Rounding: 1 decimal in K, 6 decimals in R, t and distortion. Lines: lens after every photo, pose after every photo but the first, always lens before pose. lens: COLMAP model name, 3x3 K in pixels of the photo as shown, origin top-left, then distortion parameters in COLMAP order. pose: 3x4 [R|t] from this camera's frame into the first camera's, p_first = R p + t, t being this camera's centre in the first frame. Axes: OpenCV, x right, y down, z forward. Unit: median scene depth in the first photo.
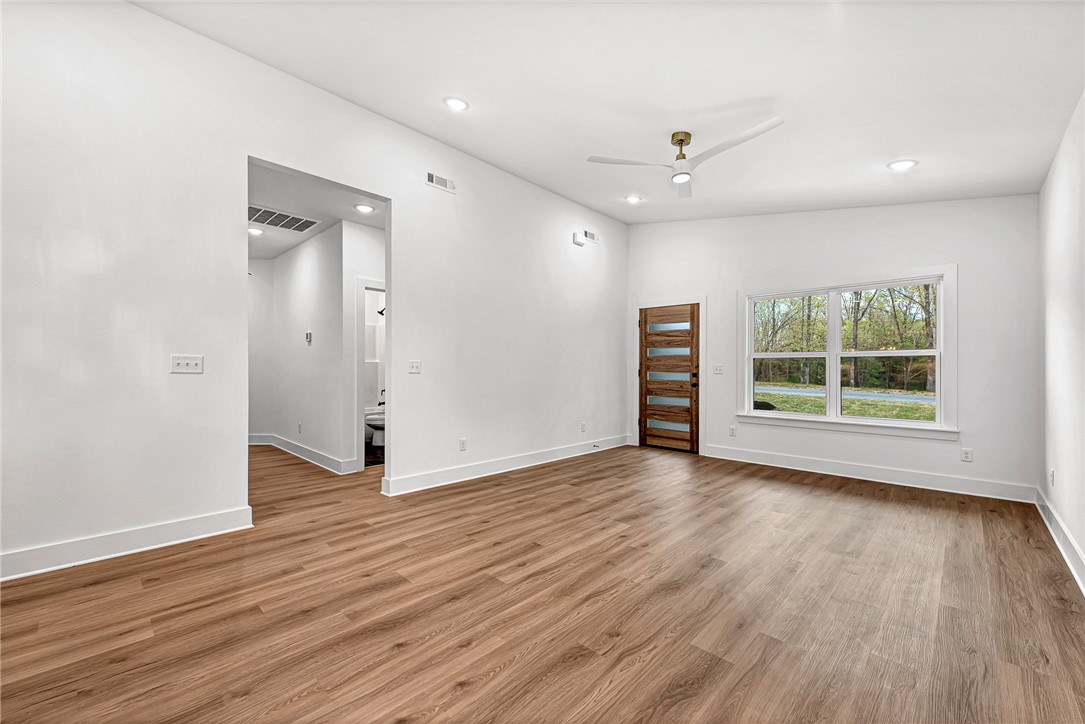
lens RADIAL K [[436.9, 0, 539.7], [0, 436.9, 368.7], [0, 0, 1]] dist [0.011750, -0.000063]
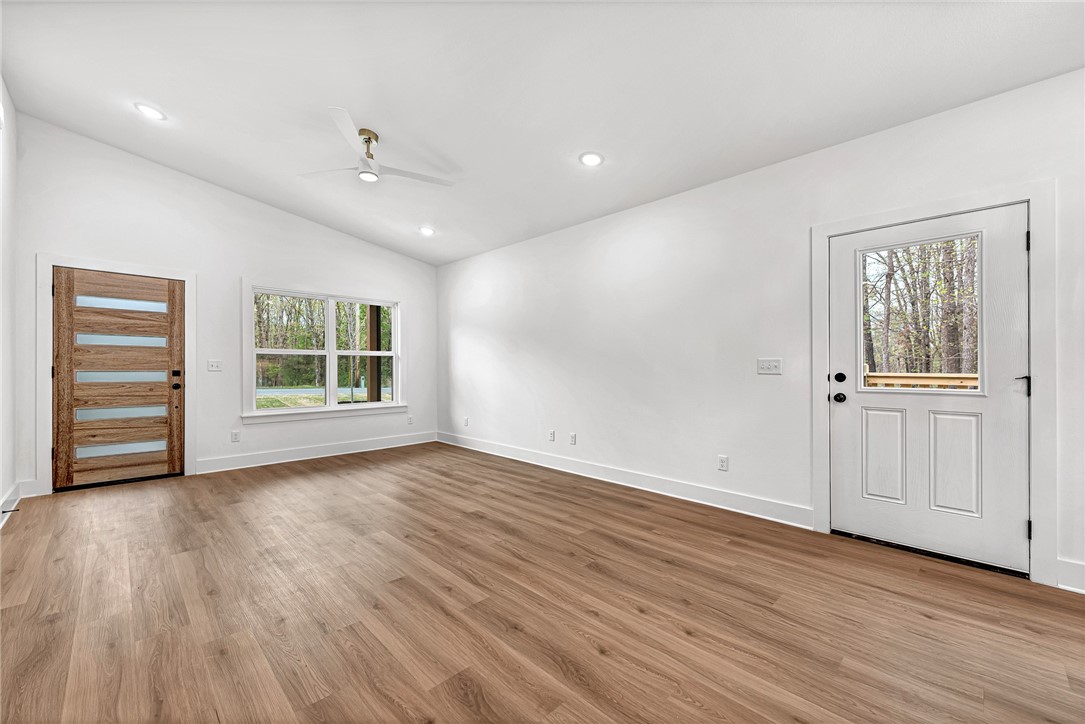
lens RADIAL K [[436.9, 0, 539.7], [0, 436.9, 368.7], [0, 0, 1]] dist [0.011750, -0.000063]
pose [[0.017767, -0.010109, 0.999791, -0.428345], [-0.002525, 0.999945, 0.010156, -0.003472], [-0.999839, -0.002705, 0.017740, 0.372519]]
